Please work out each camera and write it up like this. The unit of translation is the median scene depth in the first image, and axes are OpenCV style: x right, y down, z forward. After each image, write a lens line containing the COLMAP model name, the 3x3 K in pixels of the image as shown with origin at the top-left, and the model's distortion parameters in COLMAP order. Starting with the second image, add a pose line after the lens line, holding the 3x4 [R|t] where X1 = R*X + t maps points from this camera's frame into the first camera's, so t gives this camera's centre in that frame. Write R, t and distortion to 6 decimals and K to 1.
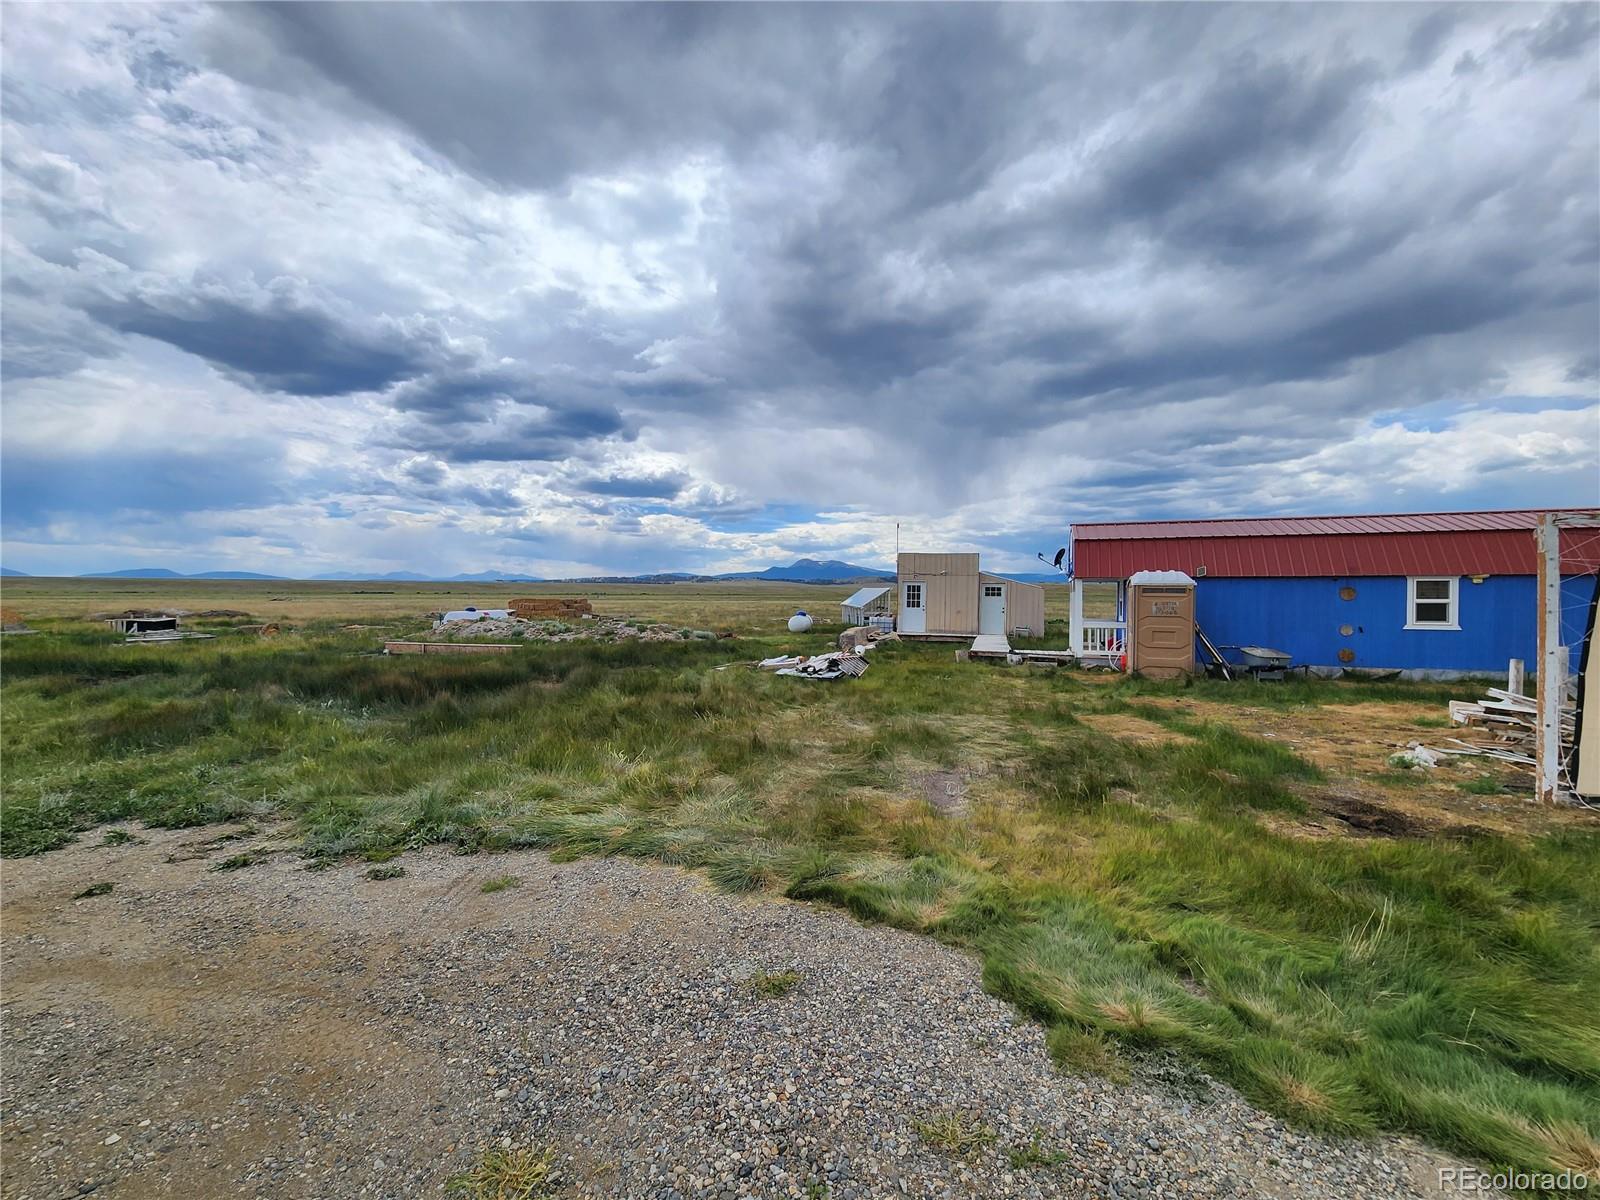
lens RADIAL K [[652.1, 0, 786.0], [0, 652.1, 617.7], [0, 0, 1]] dist [-0.001772, 0.000204]
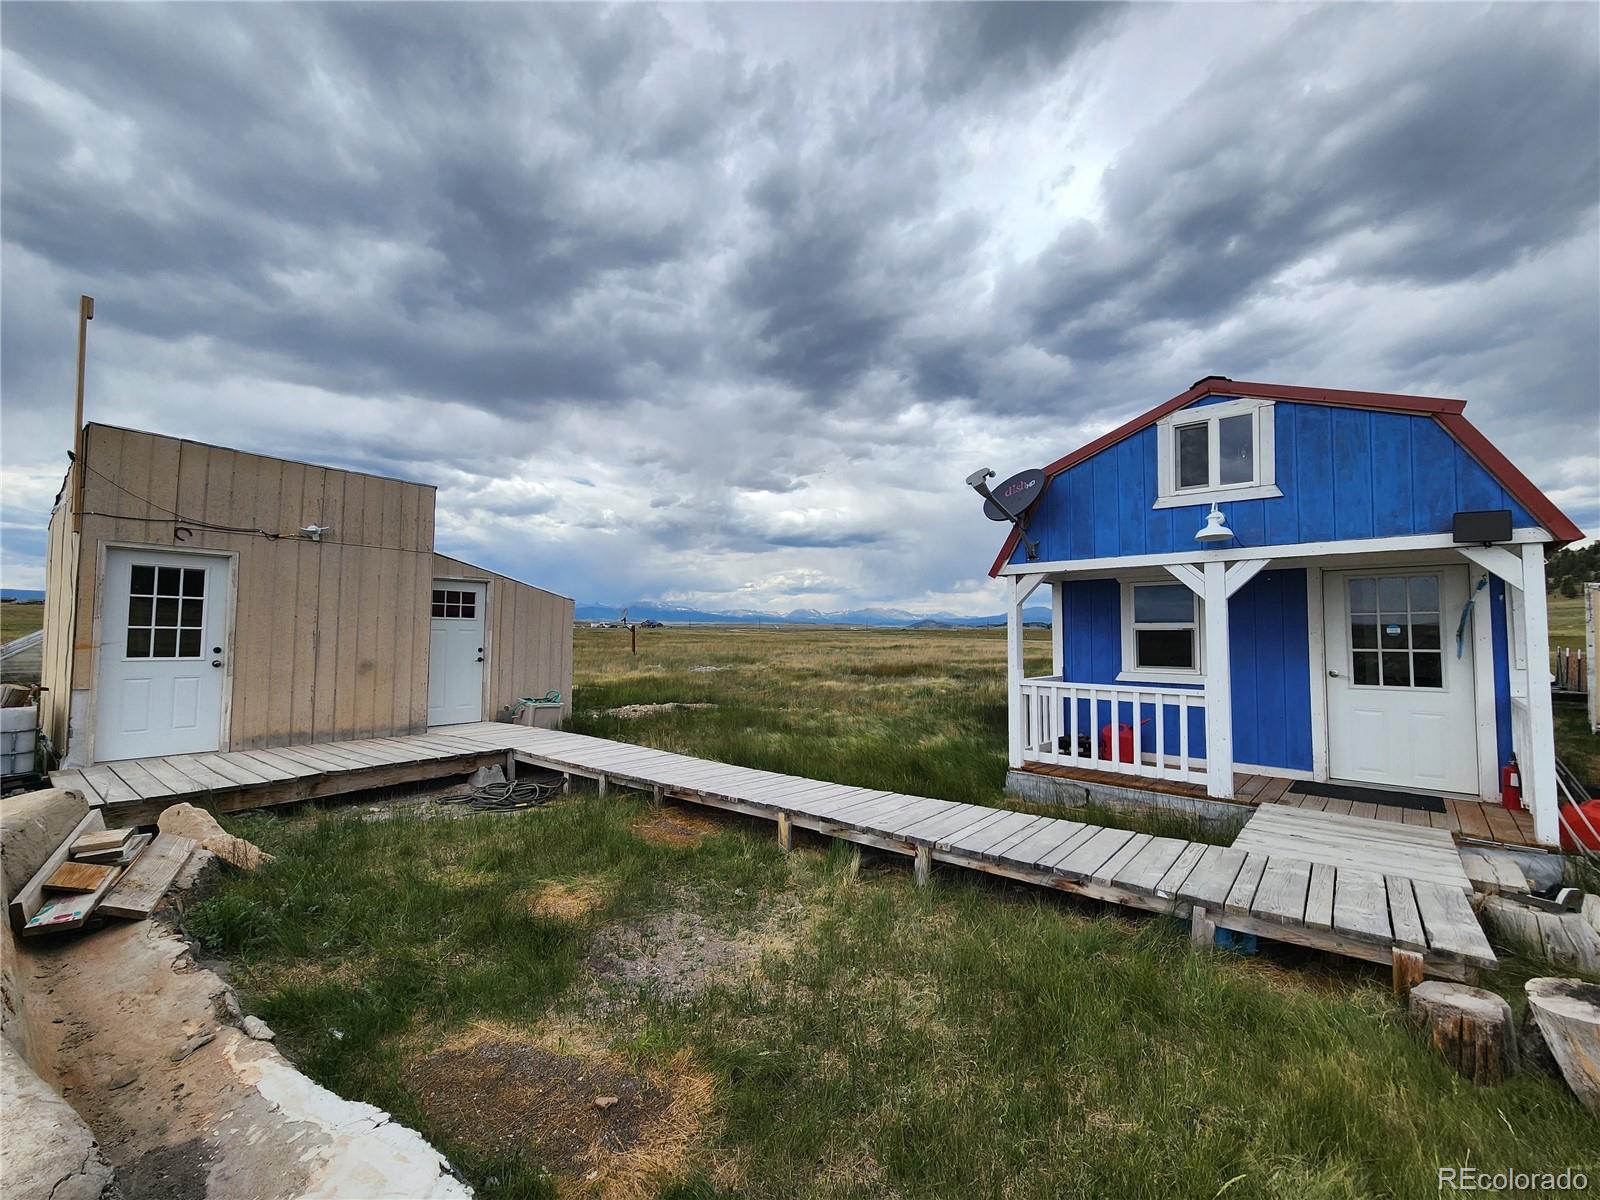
lens RADIAL K [[652.1, 0, 782.6], [0, 652.1, 597.3], [0, 0, 1]] dist [-0.001772, 0.000204]
pose [[0.367262, 0.048055, 0.928875, 0.051550], [0.021849, 0.997943, -0.060267, -0.017968], [-0.929861, 0.042429, 0.365457, 0.693786]]
